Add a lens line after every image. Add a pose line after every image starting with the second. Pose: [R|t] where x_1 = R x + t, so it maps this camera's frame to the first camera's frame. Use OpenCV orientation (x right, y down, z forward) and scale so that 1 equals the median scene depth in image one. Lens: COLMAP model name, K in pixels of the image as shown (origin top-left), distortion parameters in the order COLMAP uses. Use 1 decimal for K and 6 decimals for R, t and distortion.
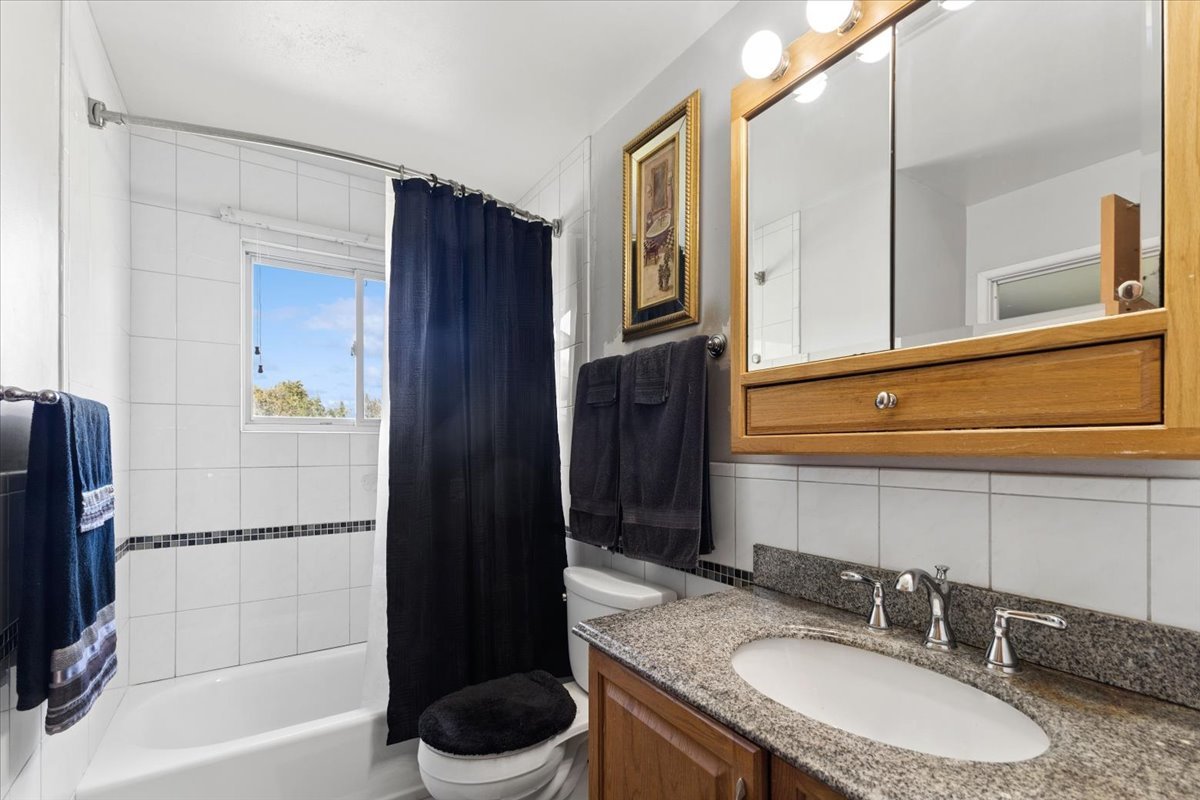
lens RADIAL K [[496.5, 0, 599.6], [0, 496.5, 446.7], [0, 0, 1]] dist [0.001611, -0.000055]
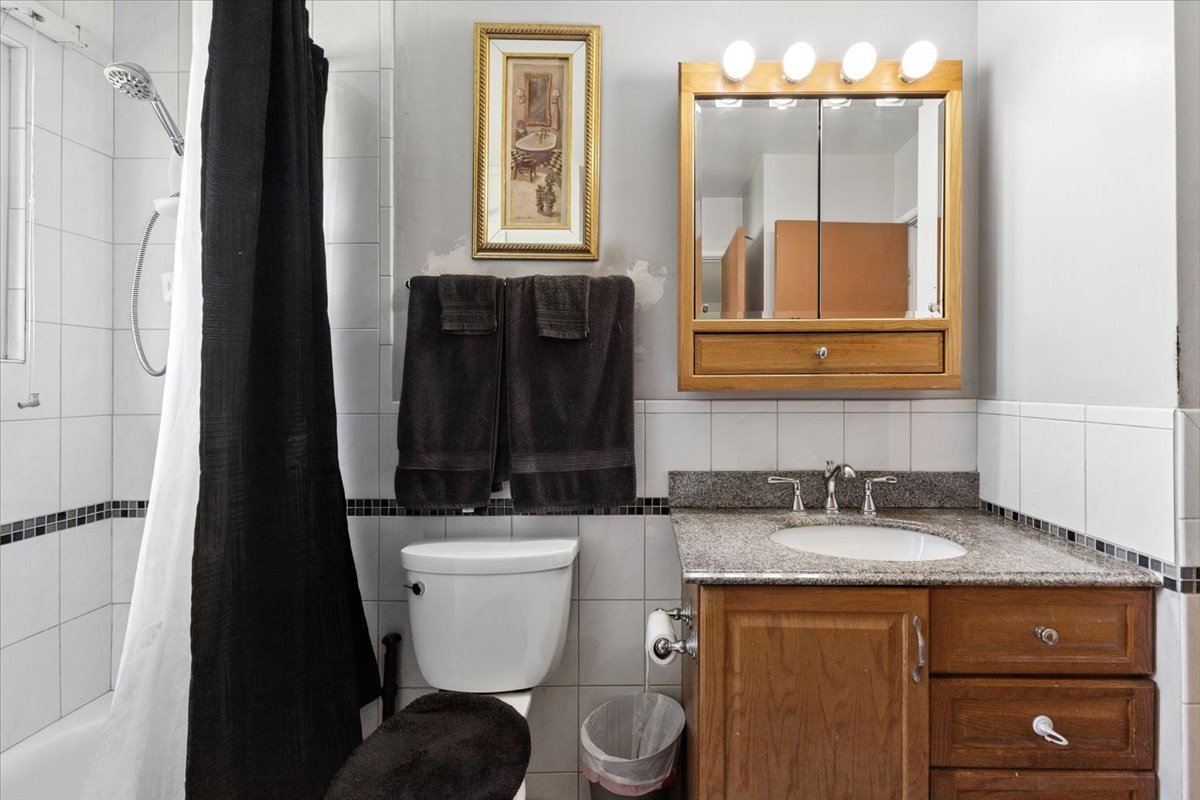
lens RADIAL K [[526.4, 0, 601.5], [0, 526.4, 387.0], [0, 0, 1]] dist [0.003097, 0.000120]
pose [[0.577715, -0.005464, 0.816220, -0.806850], [0.003550, 0.999985, 0.004182, -0.001084], [-0.816231, 0.000481, 0.577725, 0.472000]]
